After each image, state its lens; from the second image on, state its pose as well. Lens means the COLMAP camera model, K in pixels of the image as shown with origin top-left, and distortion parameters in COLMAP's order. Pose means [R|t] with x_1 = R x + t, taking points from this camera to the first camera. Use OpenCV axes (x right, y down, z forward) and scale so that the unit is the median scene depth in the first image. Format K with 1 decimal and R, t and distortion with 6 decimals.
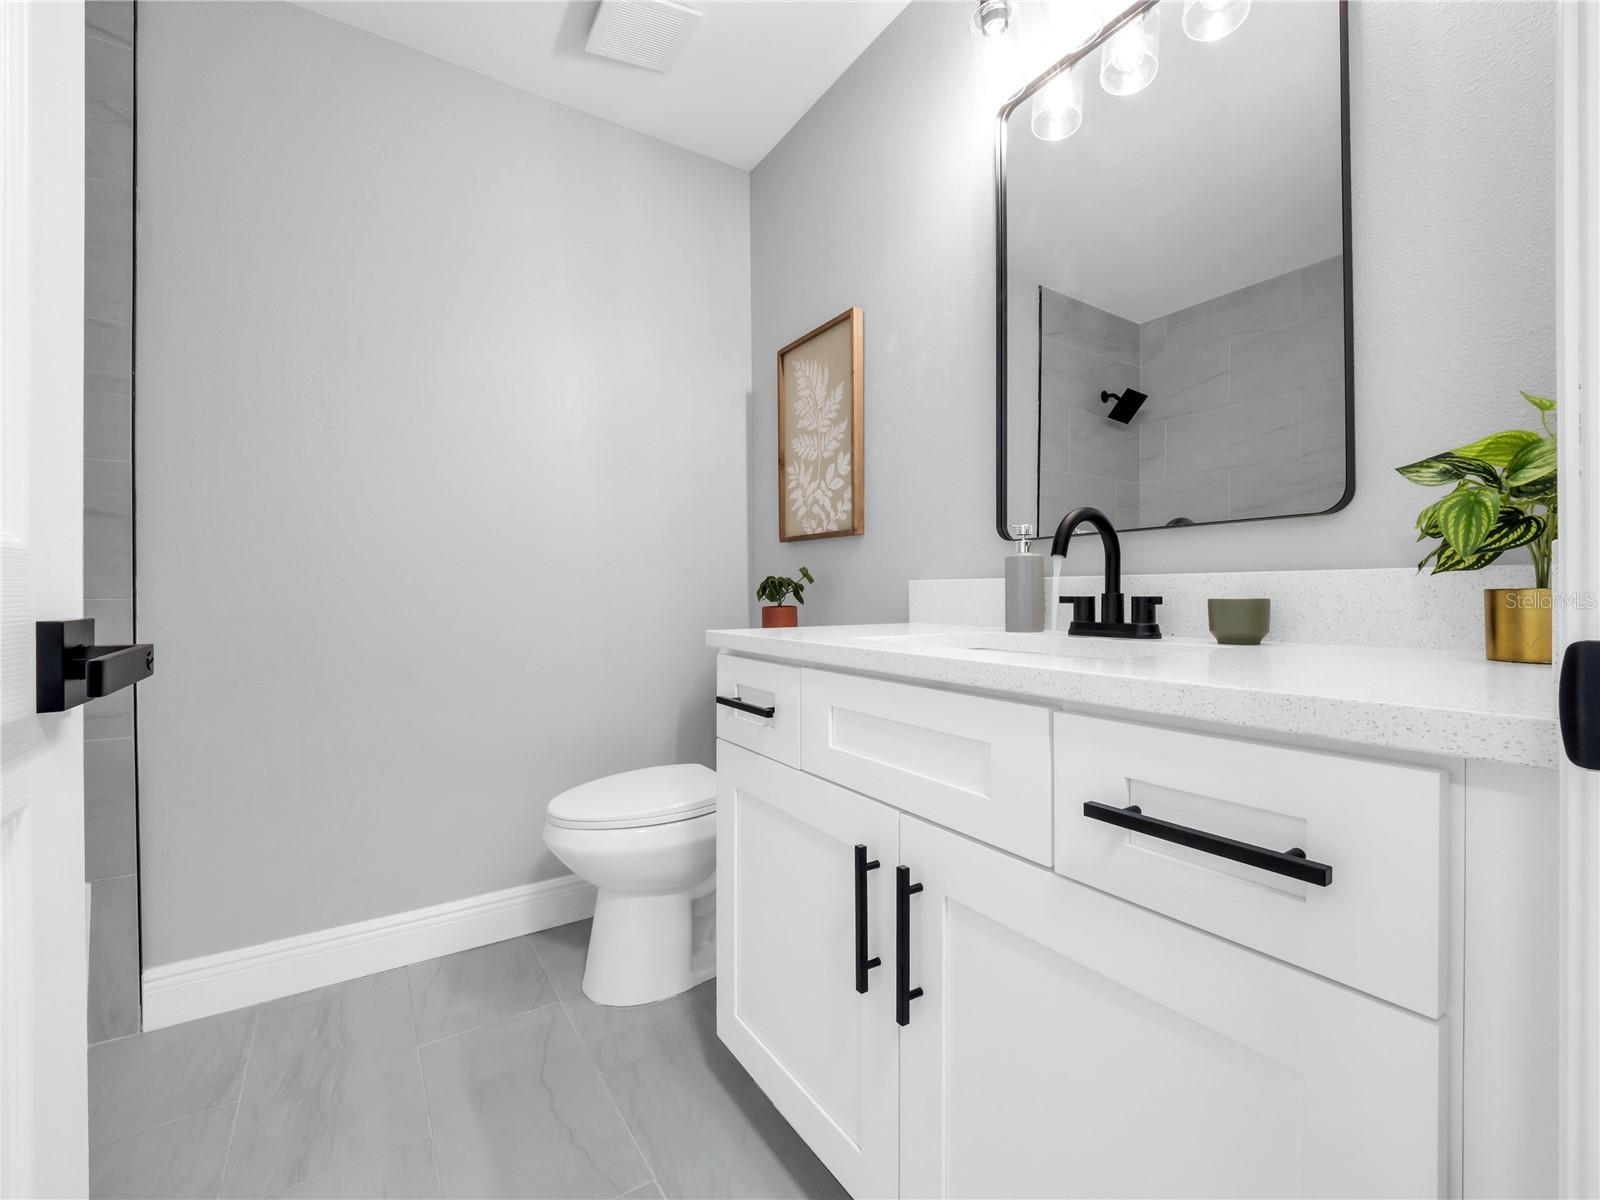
lens RADIAL K [[664.8, 0, 800.0], [0, 664.8, 600.0], [0, 0, 1]] dist [0.001000, -0.000163]
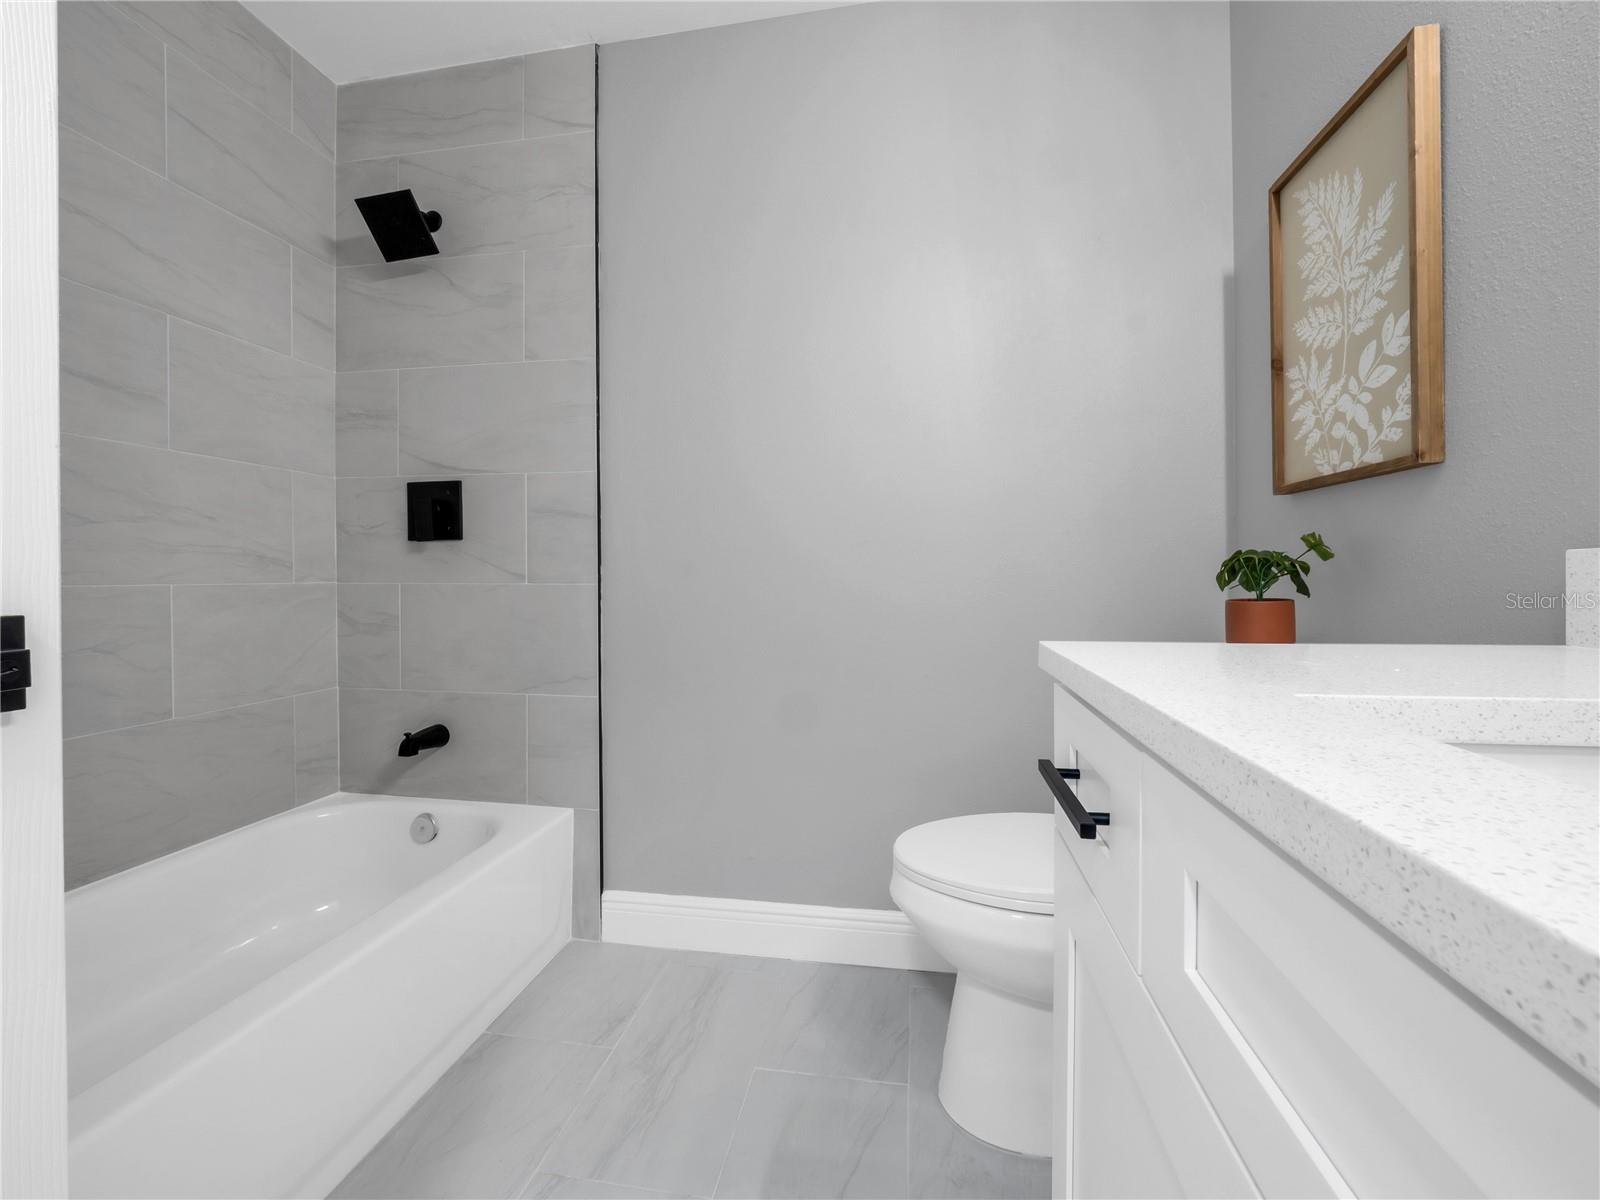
lens RADIAL K [[666.1, 0, 801.9], [0, 666.1, 581.2], [0, 0, 1]] dist [-0.006365, -0.000395]
pose [[0.735137, 0.002997, -0.677912, 0.073419], [-0.003314, 0.999994, 0.000827, -0.005660], [0.677911, 0.001638, 0.735143, 0.273961]]
